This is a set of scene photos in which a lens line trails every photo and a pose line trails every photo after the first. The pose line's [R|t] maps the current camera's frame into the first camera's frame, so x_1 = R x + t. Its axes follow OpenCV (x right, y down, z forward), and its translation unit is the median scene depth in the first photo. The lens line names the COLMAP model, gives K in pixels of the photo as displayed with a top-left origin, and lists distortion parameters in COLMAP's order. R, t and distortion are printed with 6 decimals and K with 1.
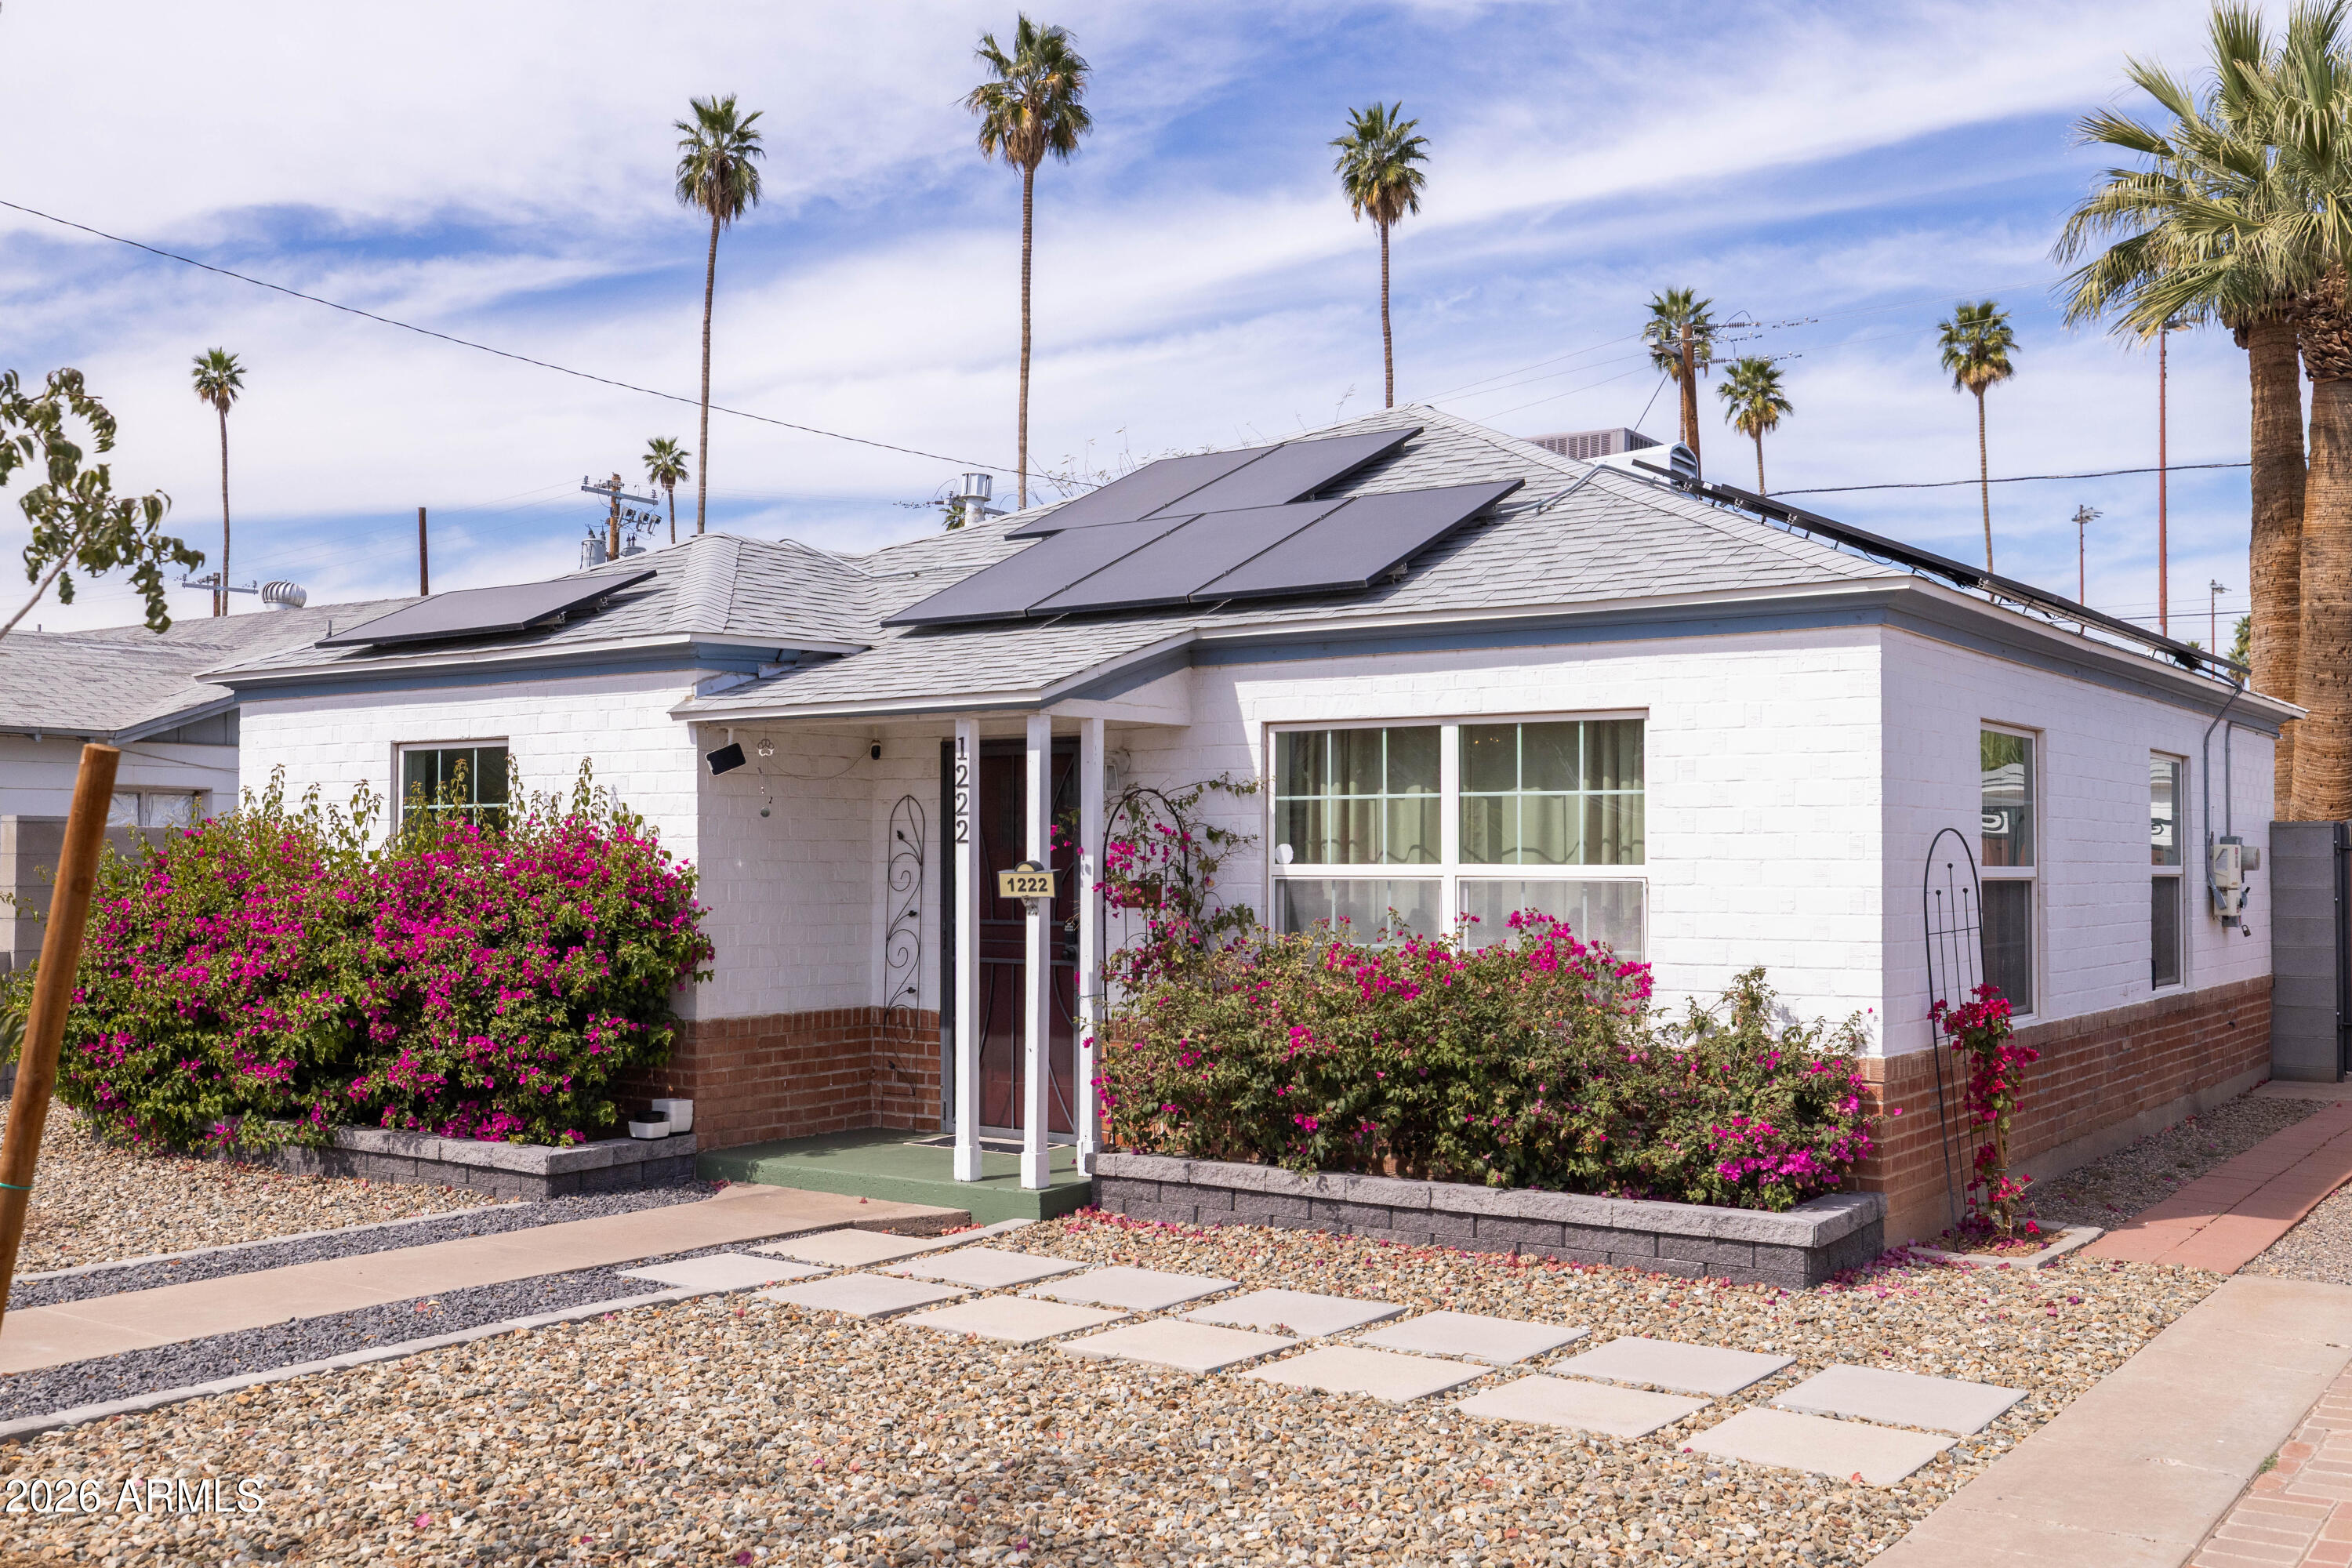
lens RADIAL K [[2376.7, 0, 1176.0], [0, 2376.7, 784.0], [0, 0, 1]] dist [0.009192, 0.007599]
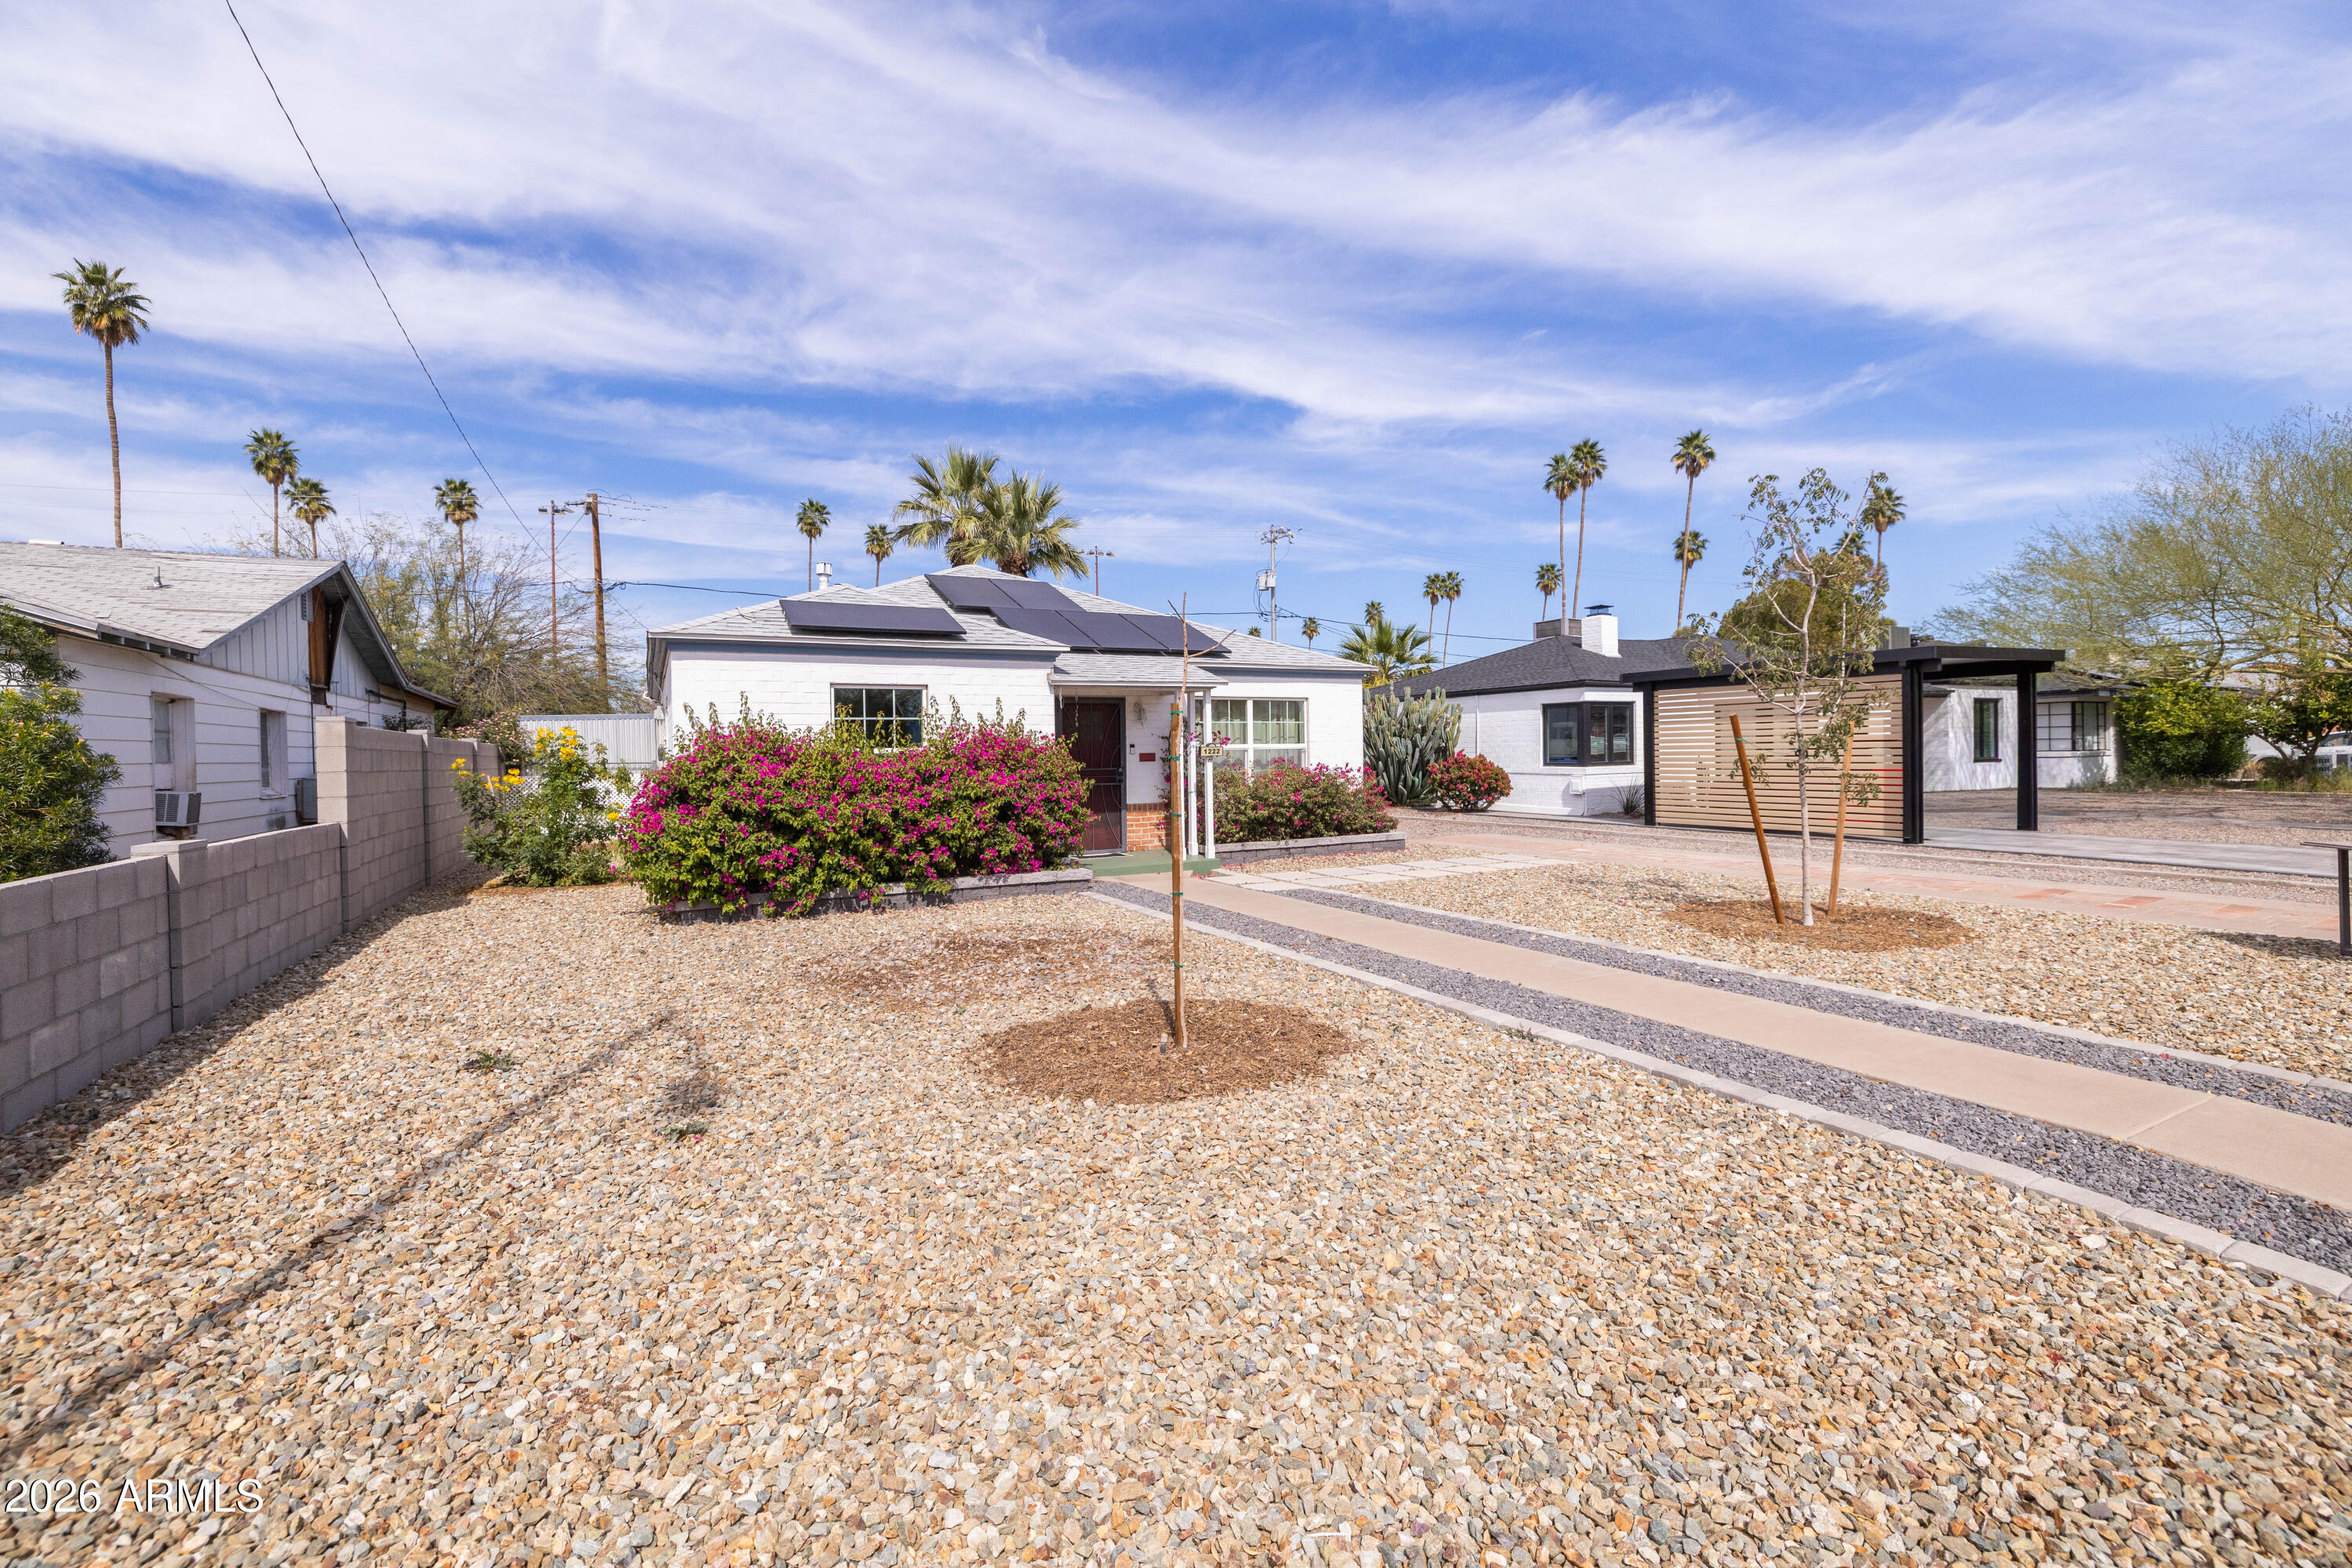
lens RADIAL K [[1015.7, 0, 1185.5], [0, 1015.7, 761.0], [0, 0, 1]] dist [-0.001379, -0.000136]
pose [[0.417403, -0.016256, 0.908576, -0.954469], [-0.014984, 0.999581, 0.024769, 0.020108], [-0.908598, -0.023953, 0.416984, 0.431767]]
